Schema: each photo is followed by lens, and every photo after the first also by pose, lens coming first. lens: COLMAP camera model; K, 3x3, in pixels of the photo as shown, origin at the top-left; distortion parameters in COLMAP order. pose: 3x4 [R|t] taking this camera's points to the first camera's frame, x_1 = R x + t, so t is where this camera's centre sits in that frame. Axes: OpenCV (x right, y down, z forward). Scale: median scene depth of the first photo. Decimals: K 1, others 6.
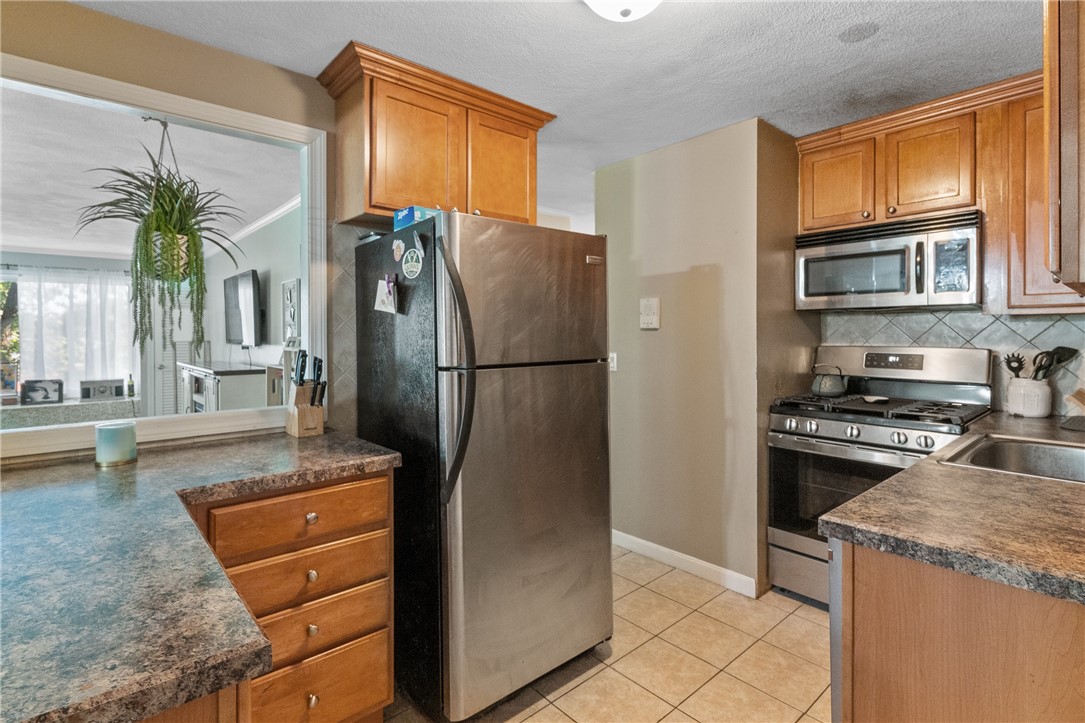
lens RADIAL K [[526.4, 0, 540.4], [0, 526.4, 341.2], [0, 0, 1]] dist [0.001078, 0.000177]
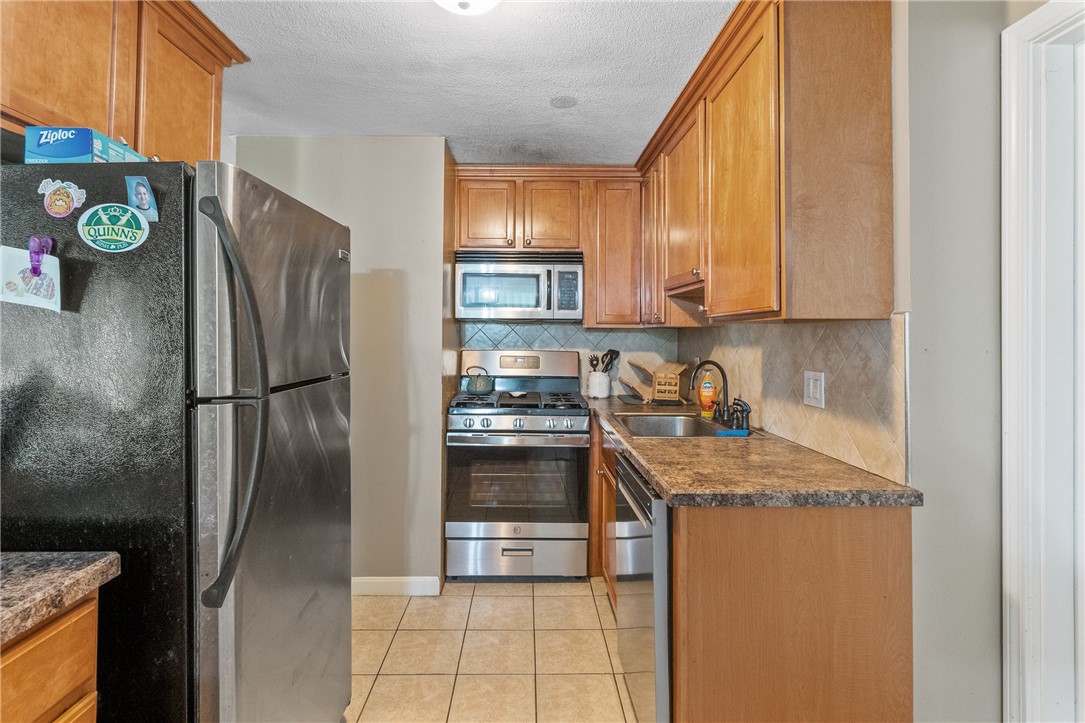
lens RADIAL K [[526.4, 0, 538.6], [0, 526.4, 330.1], [0, 0, 1]] dist [0.001078, 0.000177]
pose [[0.645754, 0.014843, 0.763402, -0.294848], [0.000585, 0.999801, -0.019934, -0.014820], [-0.763546, 0.013319, 0.645617, 0.189809]]
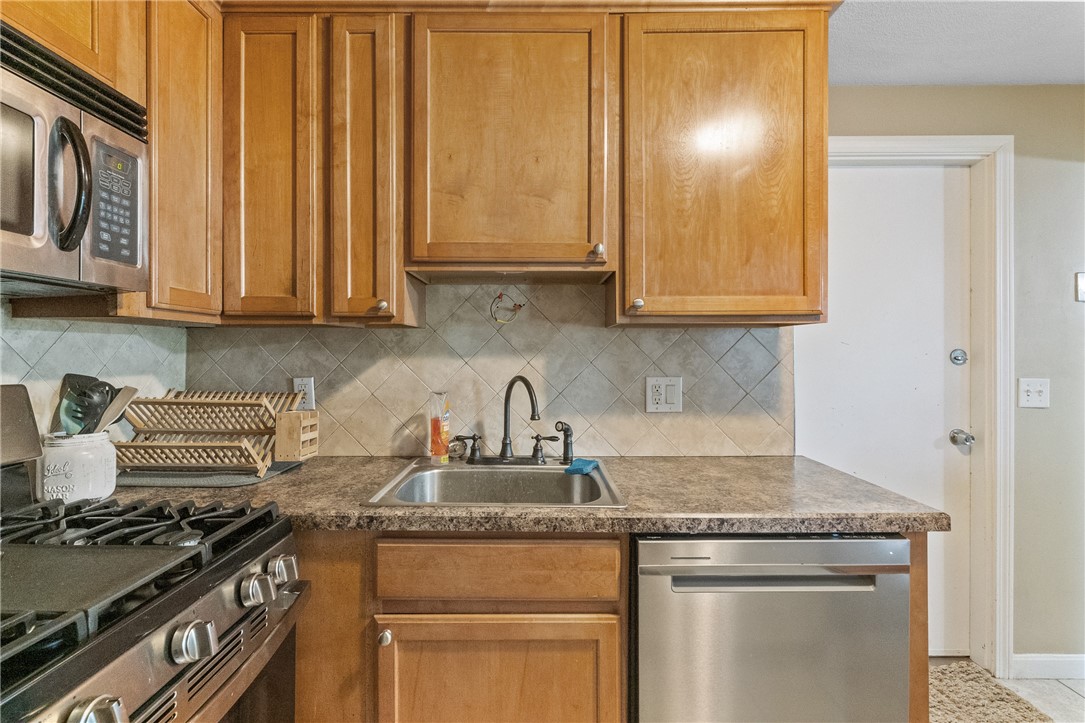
lens RADIAL K [[526.4, 0, 542.4], [0, 526.4, 352.1], [0, 0, 1]] dist [0.001078, 0.000177]
pose [[-0.743586, 0.002054, 0.668637, 0.182926], [0.010004, 0.999918, 0.008054, -0.013475], [-0.668565, 0.012678, -0.743546, 1.082763]]
